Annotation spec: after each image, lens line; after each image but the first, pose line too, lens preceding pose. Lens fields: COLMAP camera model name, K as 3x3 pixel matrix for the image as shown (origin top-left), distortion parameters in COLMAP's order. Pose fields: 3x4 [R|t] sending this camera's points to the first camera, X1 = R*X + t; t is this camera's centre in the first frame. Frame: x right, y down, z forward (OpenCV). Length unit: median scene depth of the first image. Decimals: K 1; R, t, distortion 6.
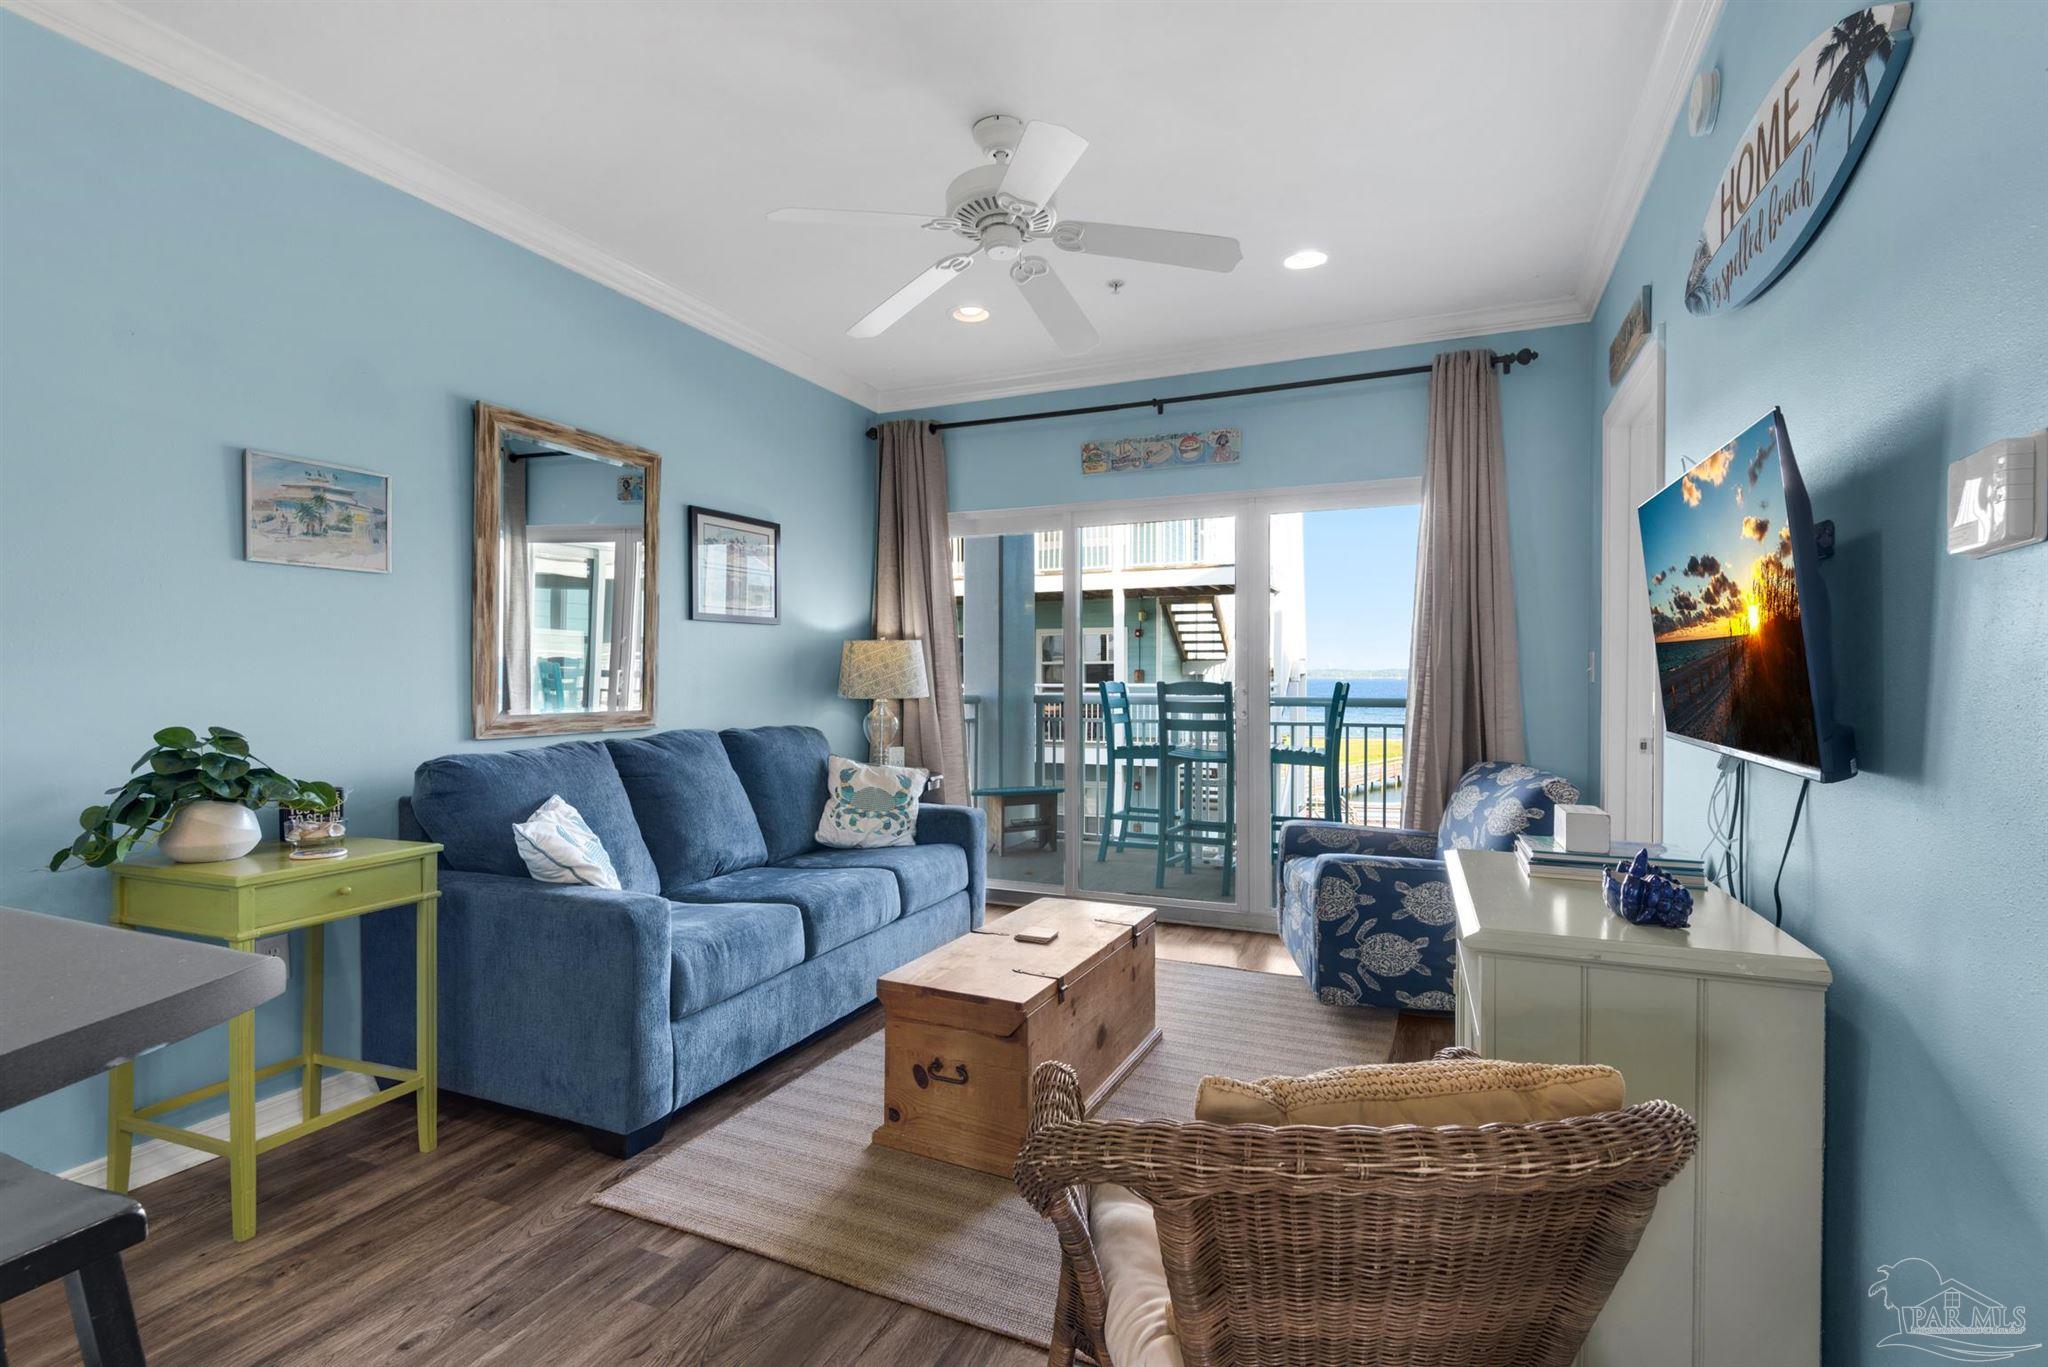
lens RADIAL K [[958.6, 0, 1024.0], [0, 958.6, 683.5], [0, 0, 1]] dist [-0.002386, -0.000441]
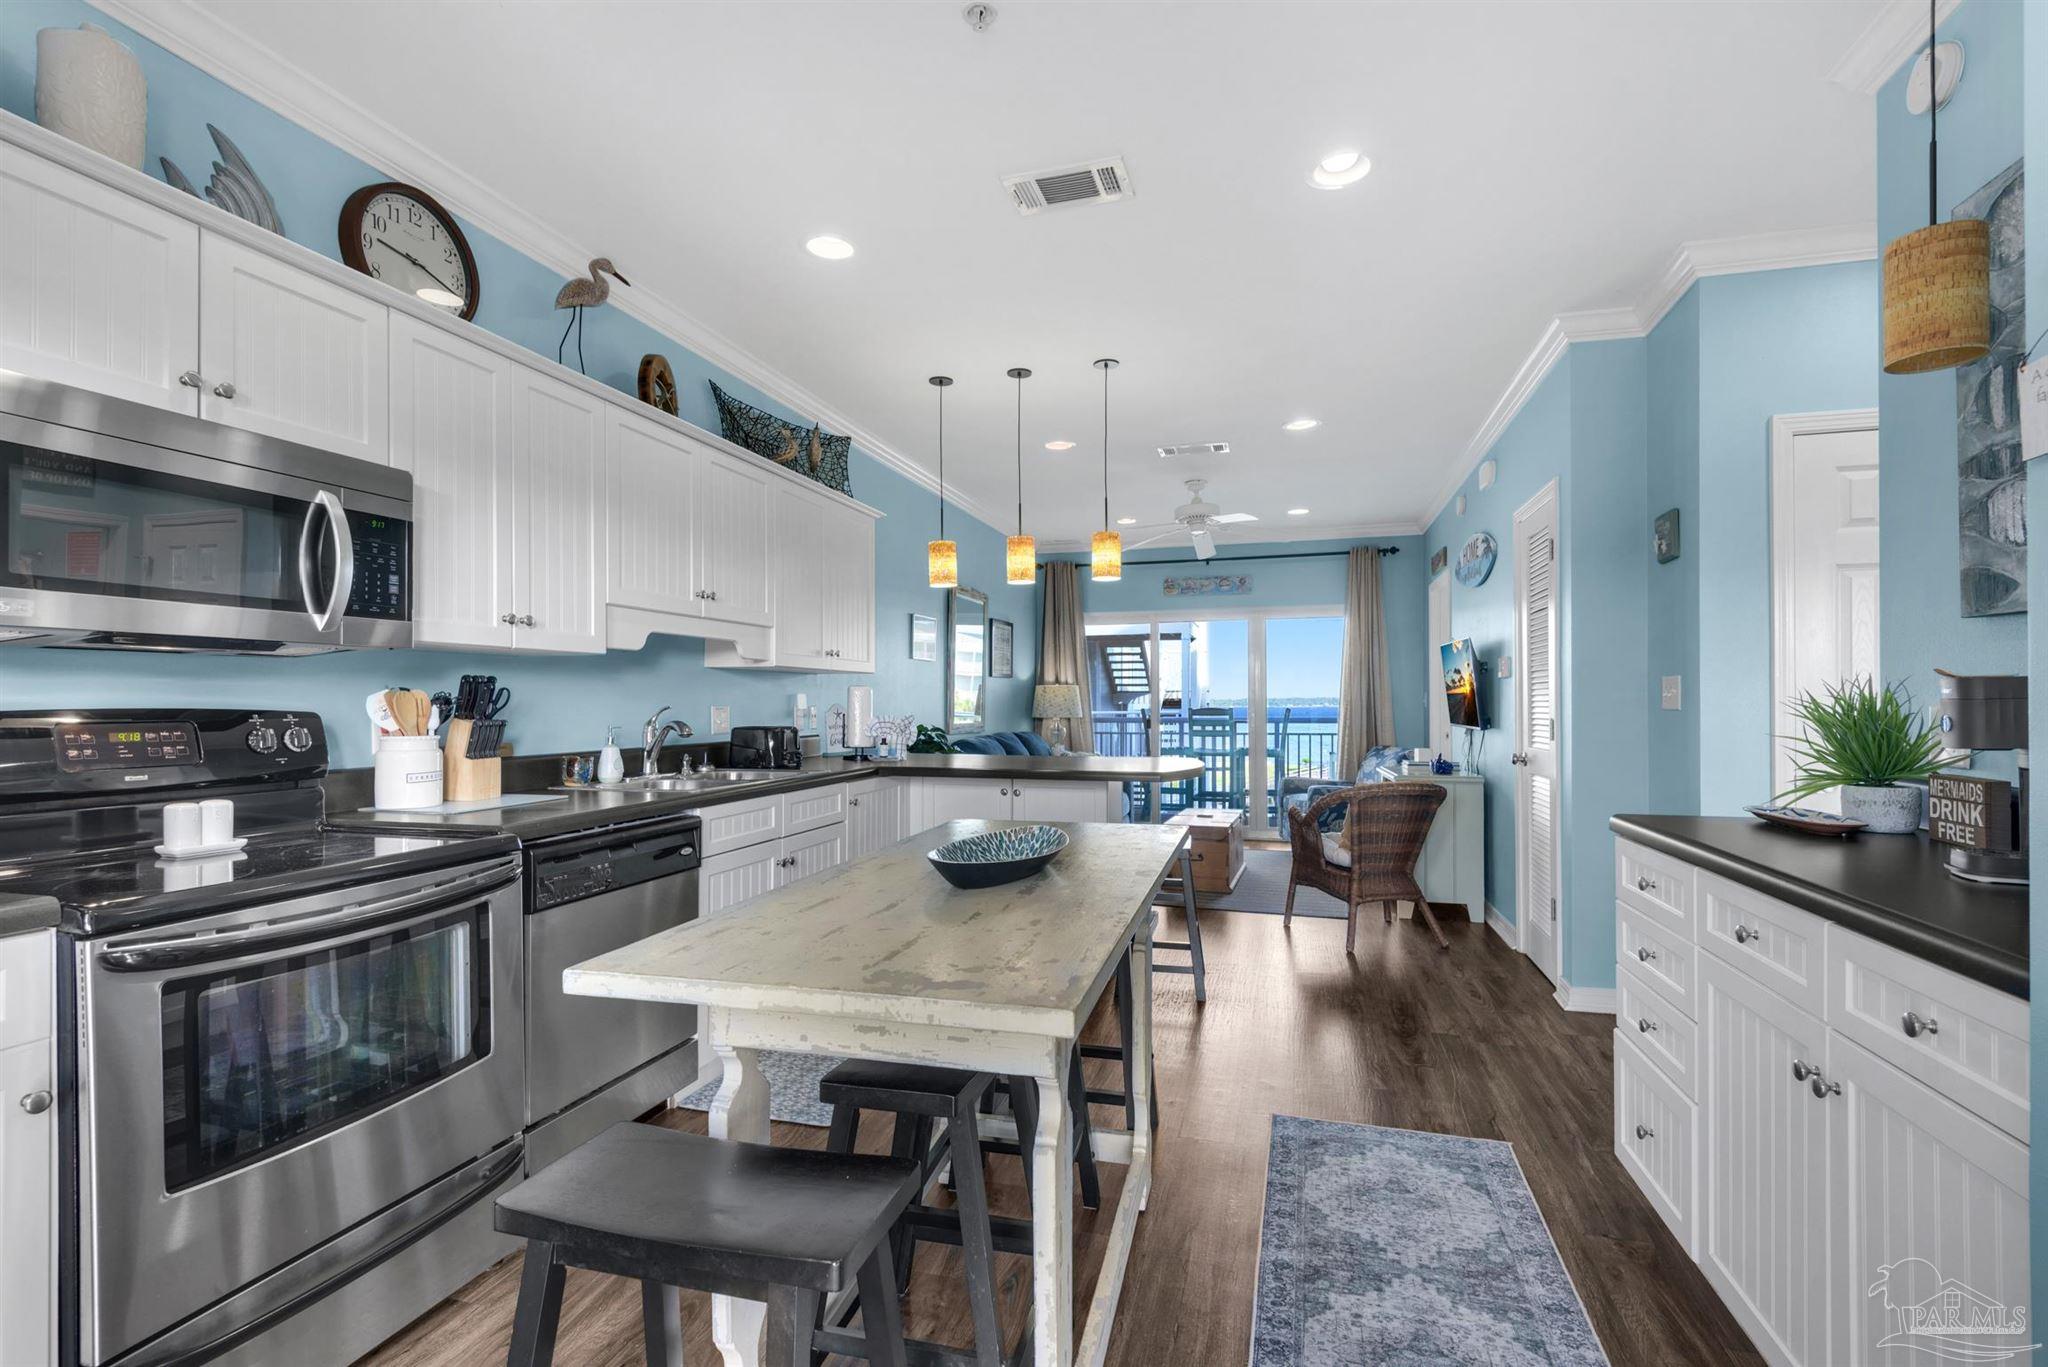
lens RADIAL K [[936.5, 0, 1019.2], [0, 936.5, 694.2], [0, 0, 1]] dist [-0.002589, -0.000466]
pose [[0.991683, 0.001066, 0.128703, -0.534384], [0.001413, 0.999815, -0.019163, 0.007264], [-0.128700, 0.019186, 0.991498, -0.888433]]
